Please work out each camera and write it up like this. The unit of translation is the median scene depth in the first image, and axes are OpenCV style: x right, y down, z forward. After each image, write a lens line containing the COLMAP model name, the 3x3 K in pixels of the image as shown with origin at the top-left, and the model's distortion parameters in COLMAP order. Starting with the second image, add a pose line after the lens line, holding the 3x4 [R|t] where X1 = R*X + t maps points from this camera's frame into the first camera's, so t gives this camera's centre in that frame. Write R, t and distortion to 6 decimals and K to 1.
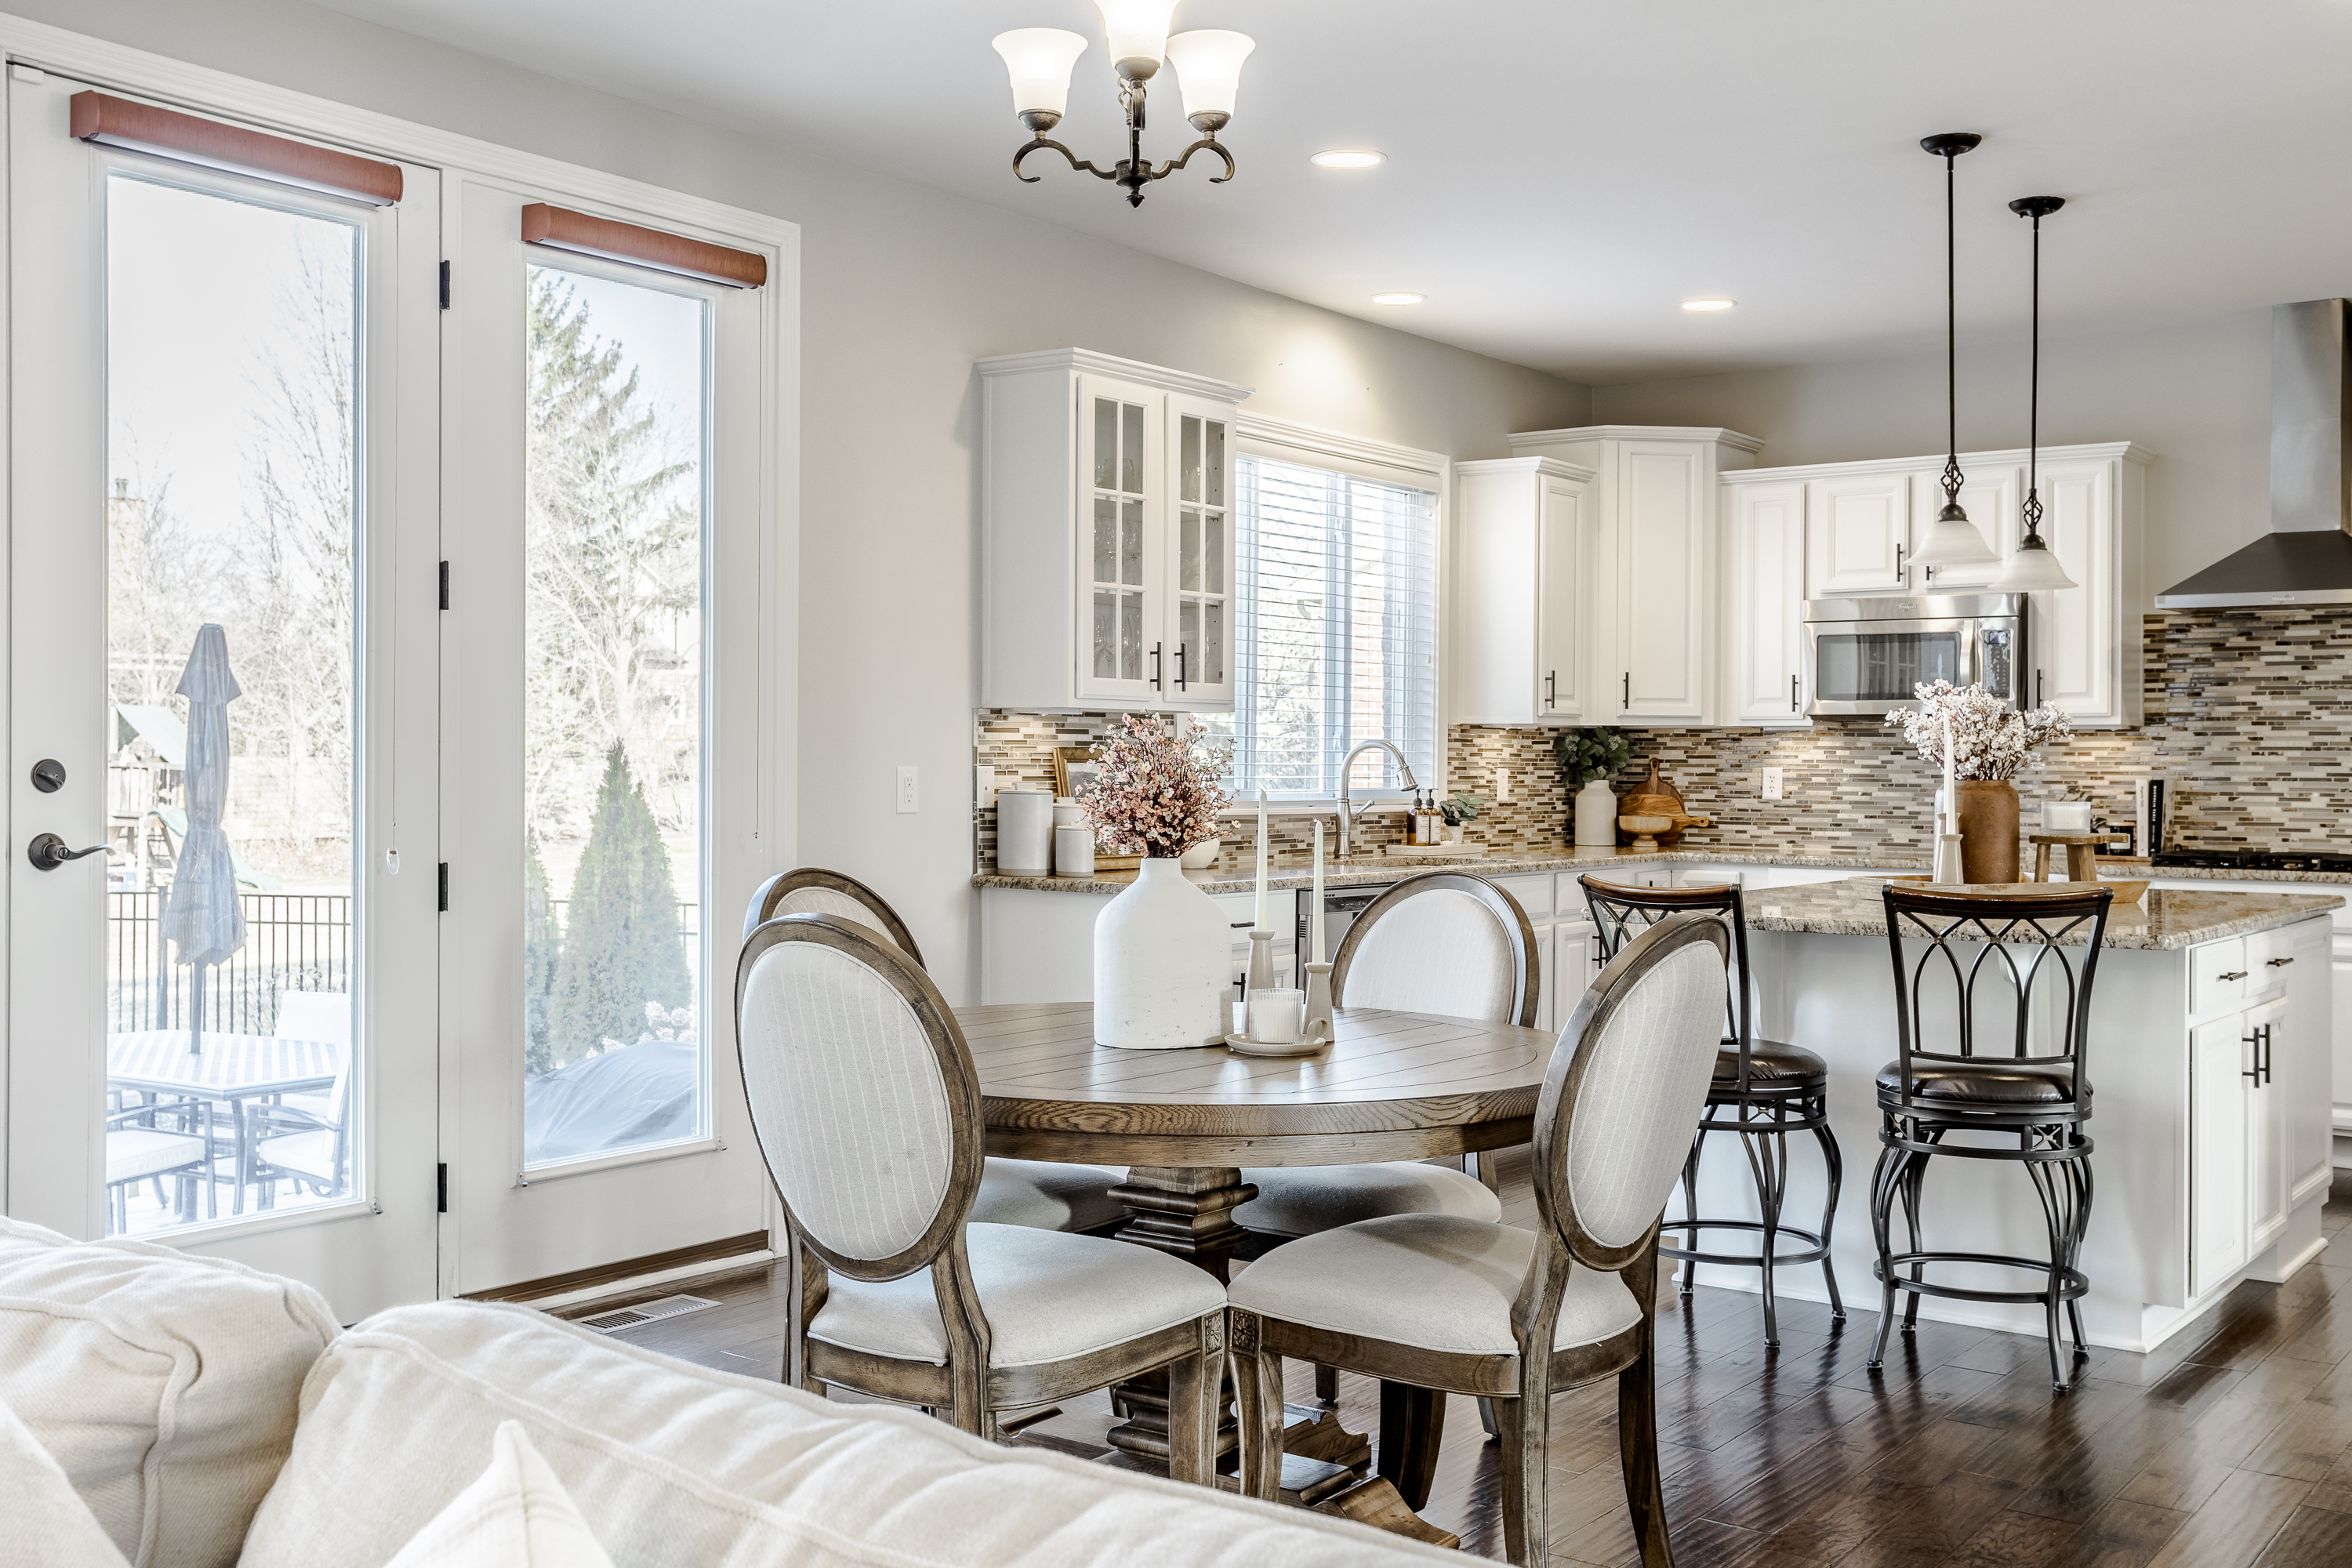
lens RADIAL K [[2279.1, 0, 1173.8], [0, 2279.1, 748.5], [0, 0, 1]] dist [0.016636, 0.000000]
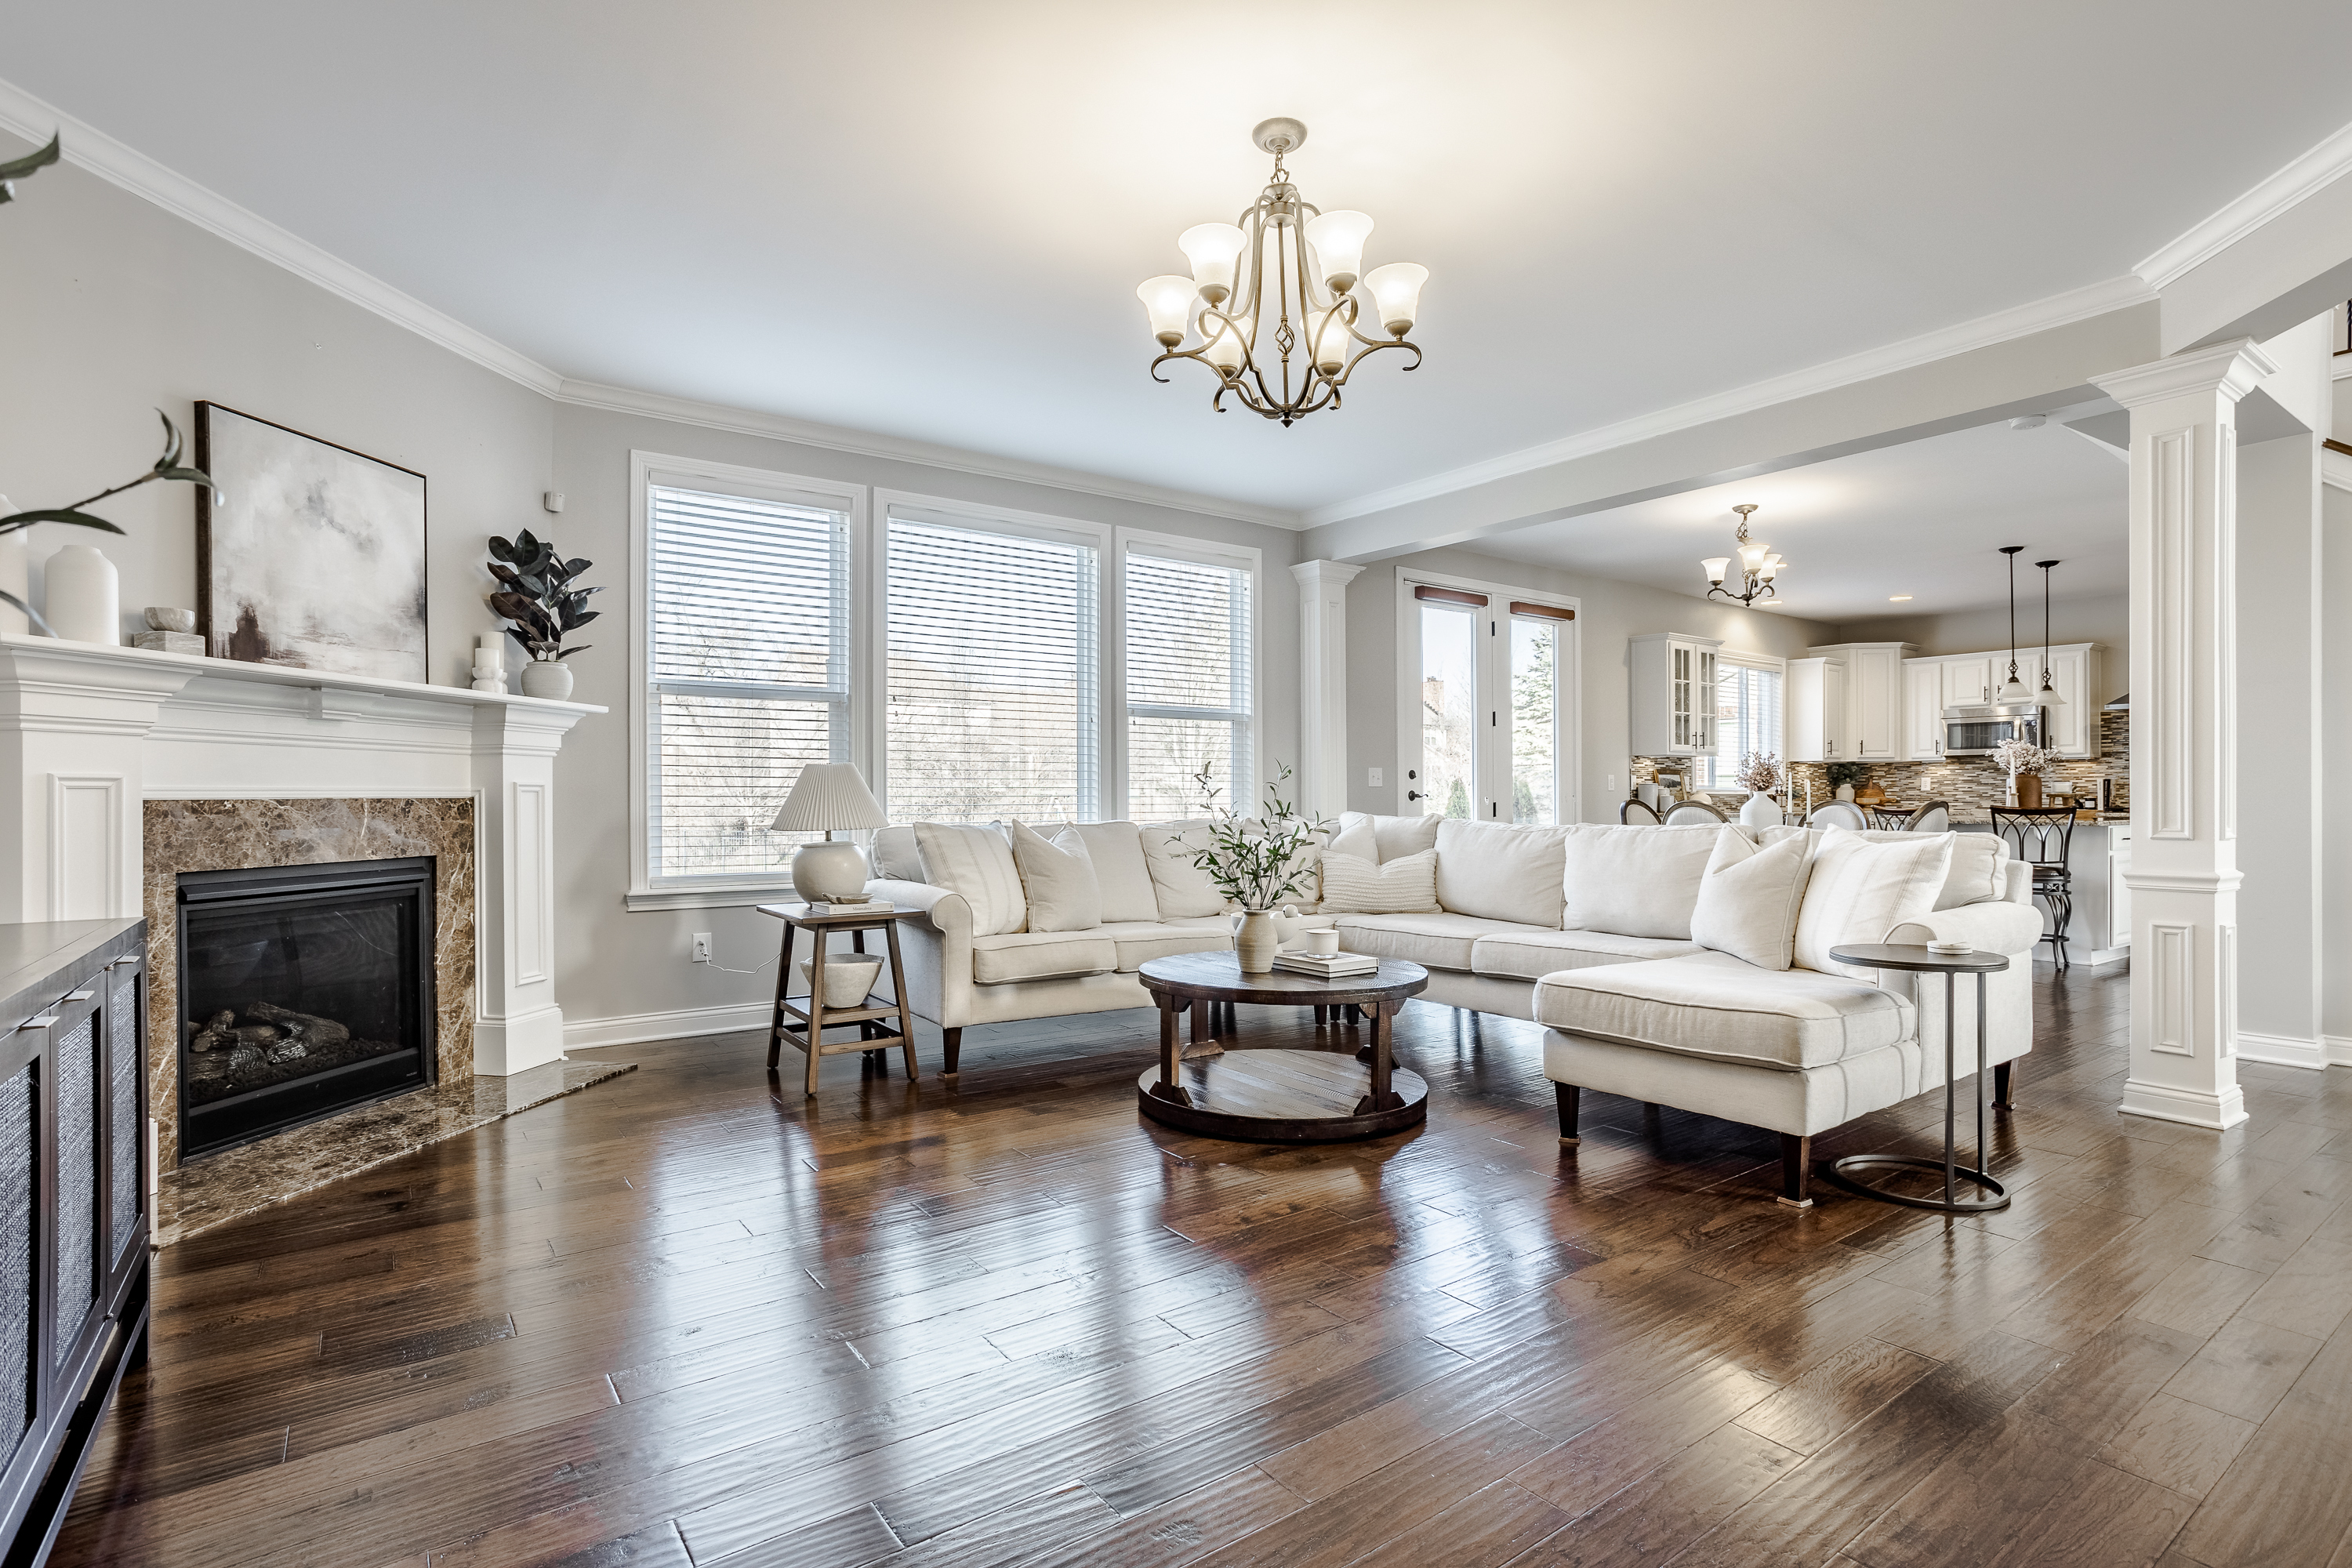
lens RADIAL K [[1139.9, 0, 1175.5], [0, 1139.9, 791.9], [0, 0, 1]] dist [-0.028512, 0.013734]
pose [[0.954861, -0.006846, -0.296973, -0.182463], [0.006868, 0.999976, -0.000968, 0.023201], [0.296973, -0.001115, 0.954885, -0.493643]]
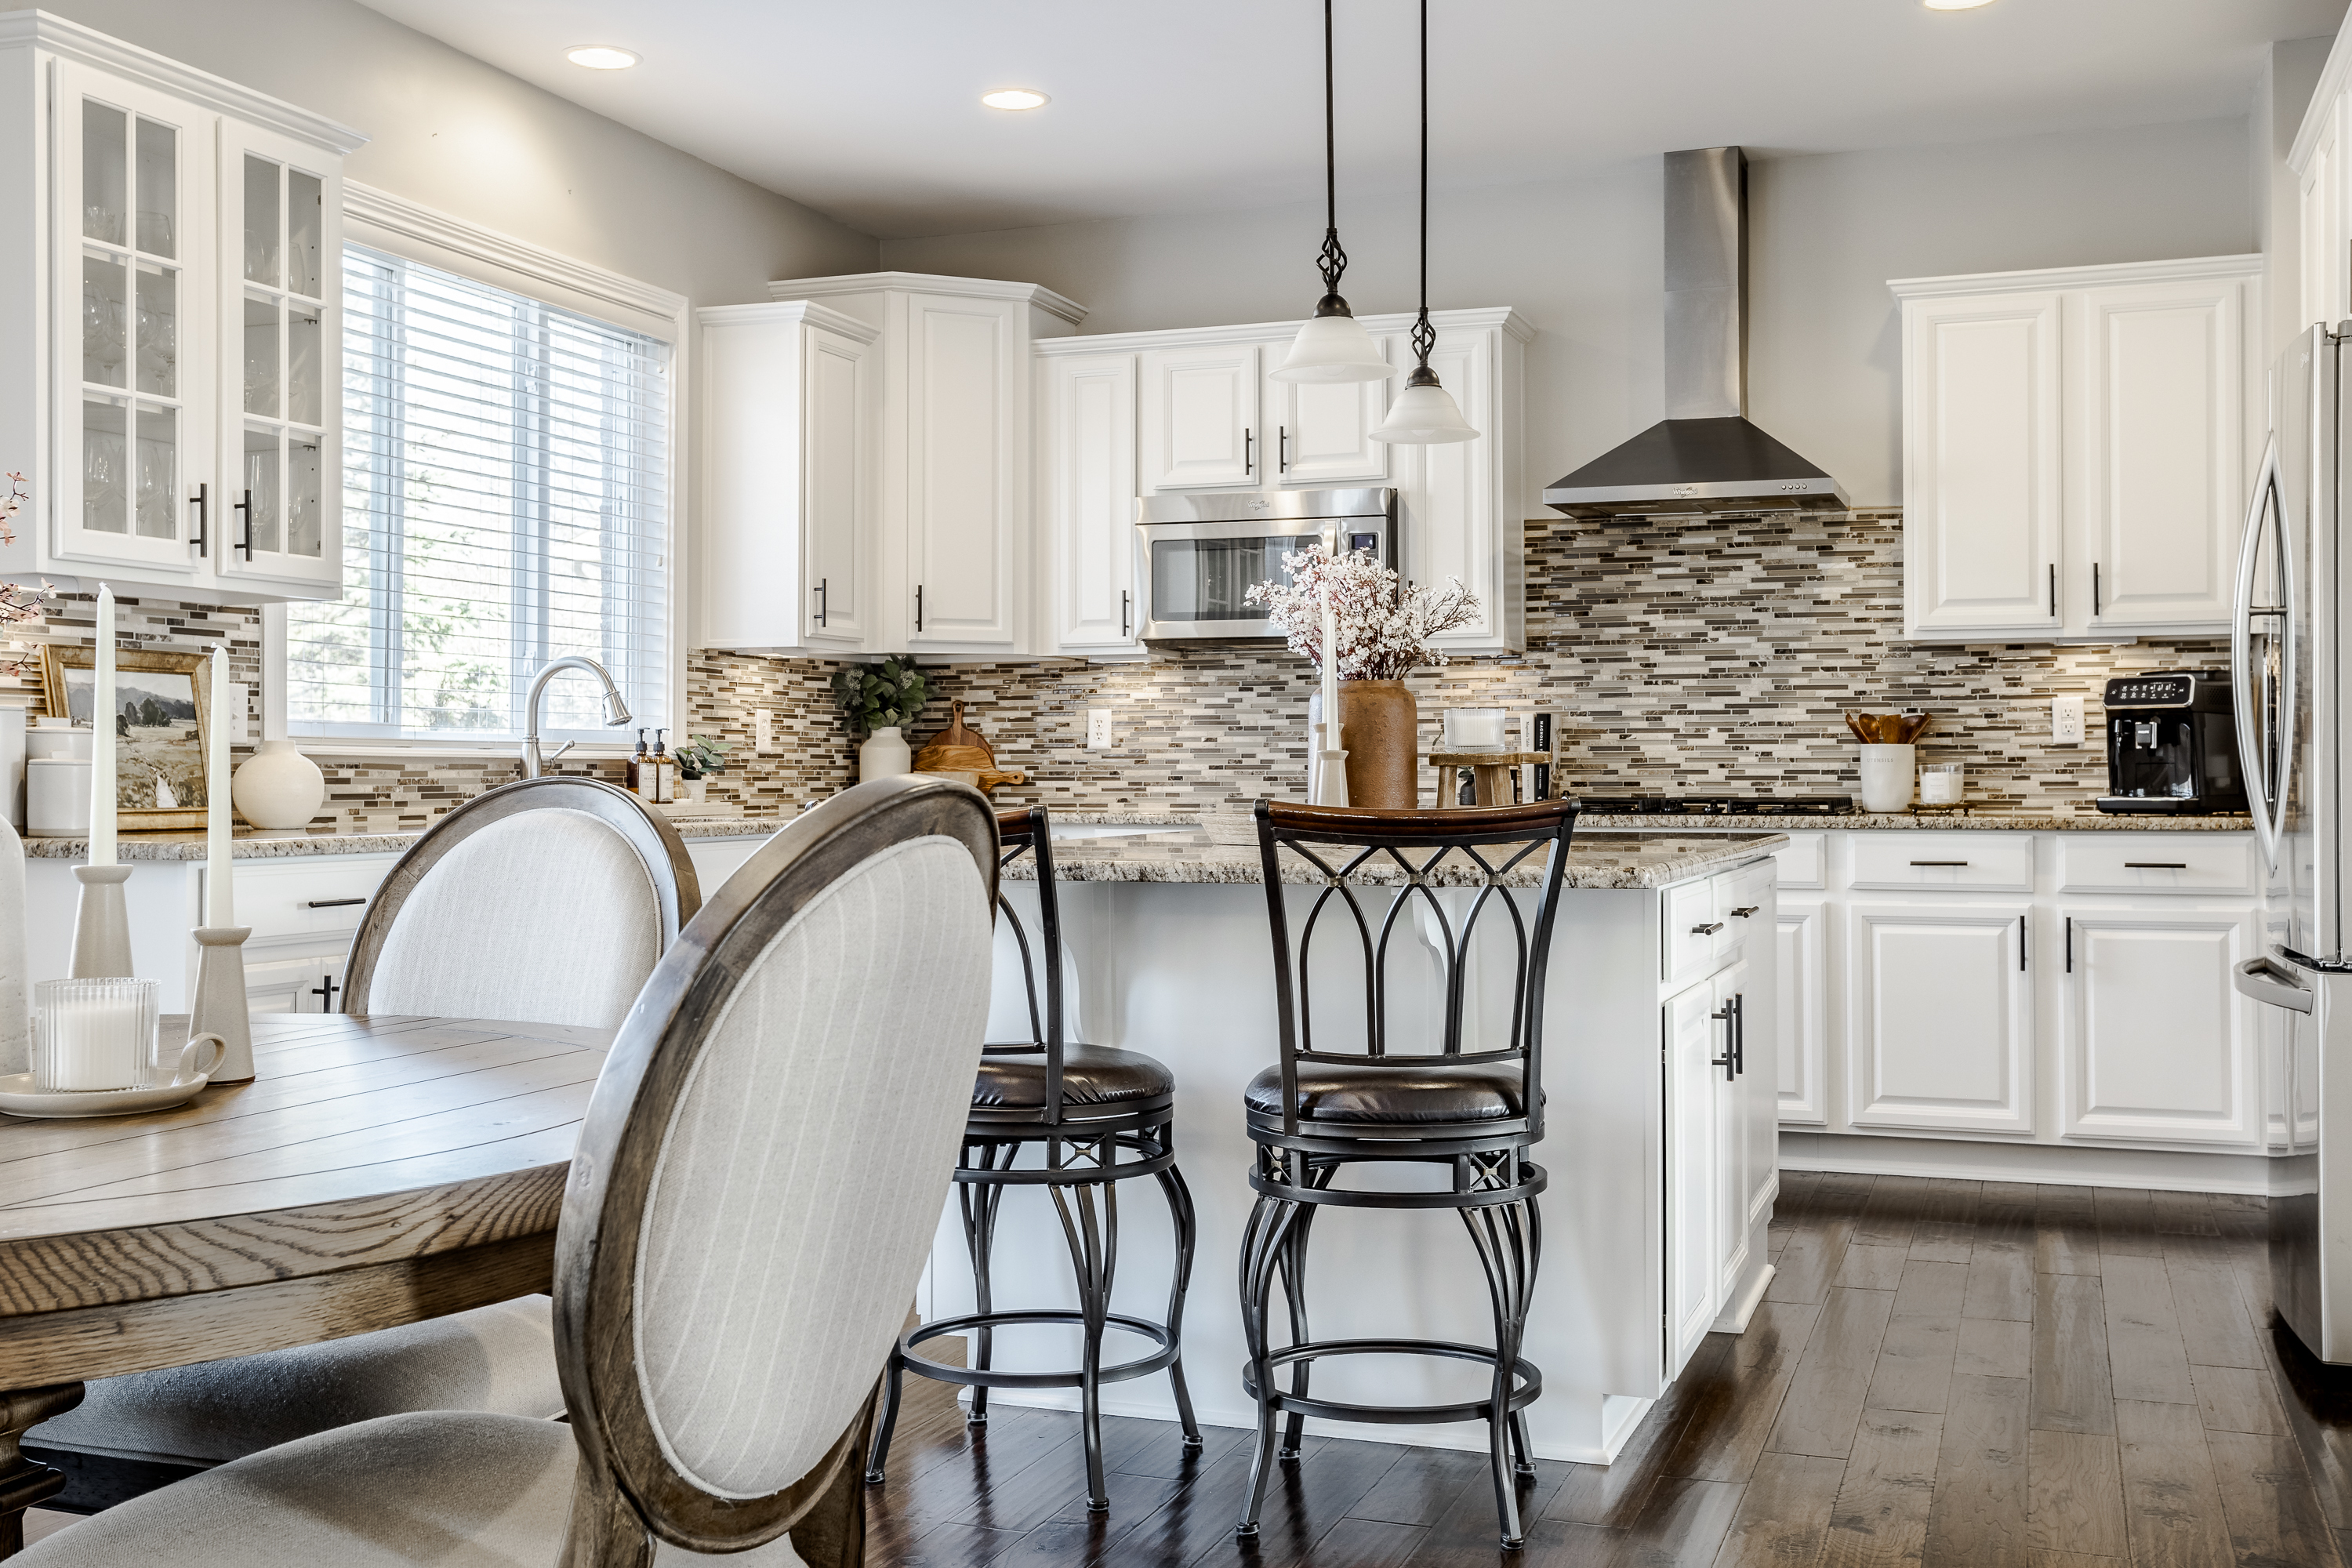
lens RADIAL K [[2354.2, 0, 1178.8], [0, 2354.2, 736.3], [0, 0, 1]] dist [-0.003928, 0.000000]
pose [[0.958847, -0.003816, 0.283897, 0.061937], [0.006281, 0.999950, -0.007774, 0.029724], [-0.283853, 0.009237, 0.958823, 0.227250]]
